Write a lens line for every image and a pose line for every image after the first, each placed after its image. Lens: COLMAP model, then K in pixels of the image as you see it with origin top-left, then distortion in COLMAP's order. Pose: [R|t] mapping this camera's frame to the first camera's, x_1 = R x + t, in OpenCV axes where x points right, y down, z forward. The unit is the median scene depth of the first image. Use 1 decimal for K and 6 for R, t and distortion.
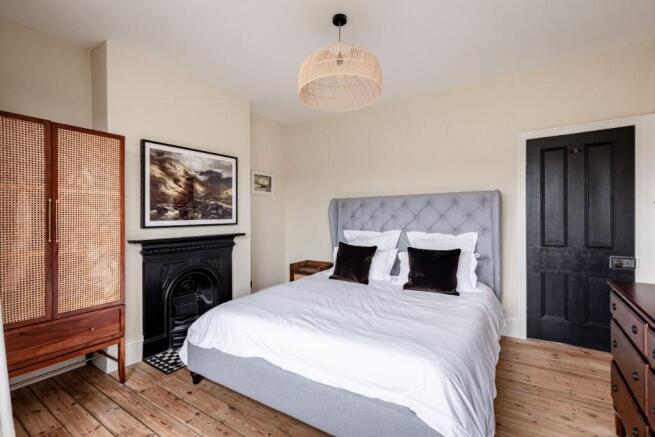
lens RADIAL K [[304.4, 0, 328.6], [0, 304.4, 218.8], [0, 0, 1]] dist [-0.000494, -0.000089]
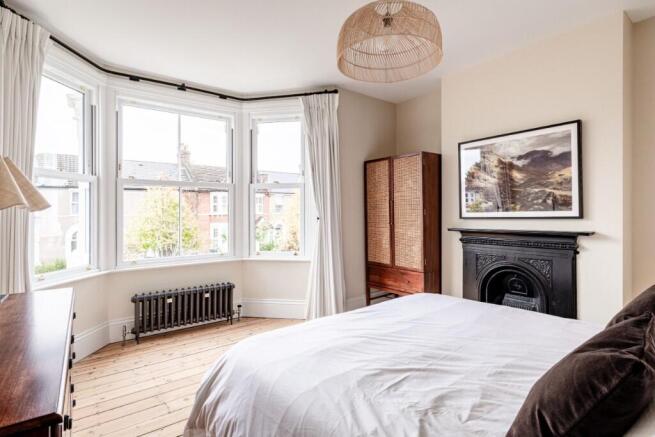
lens RADIAL K [[339.8, 0, 329.1], [0, 339.8, 212.1], [0, 0, 1]] dist [-0.002894, -0.000008]
pose [[-0.334966, 0.008740, -0.942190, 0.656056], [0.006539, 0.999954, 0.006951, -0.005406], [0.942207, -0.003833, -0.335008, 0.802394]]
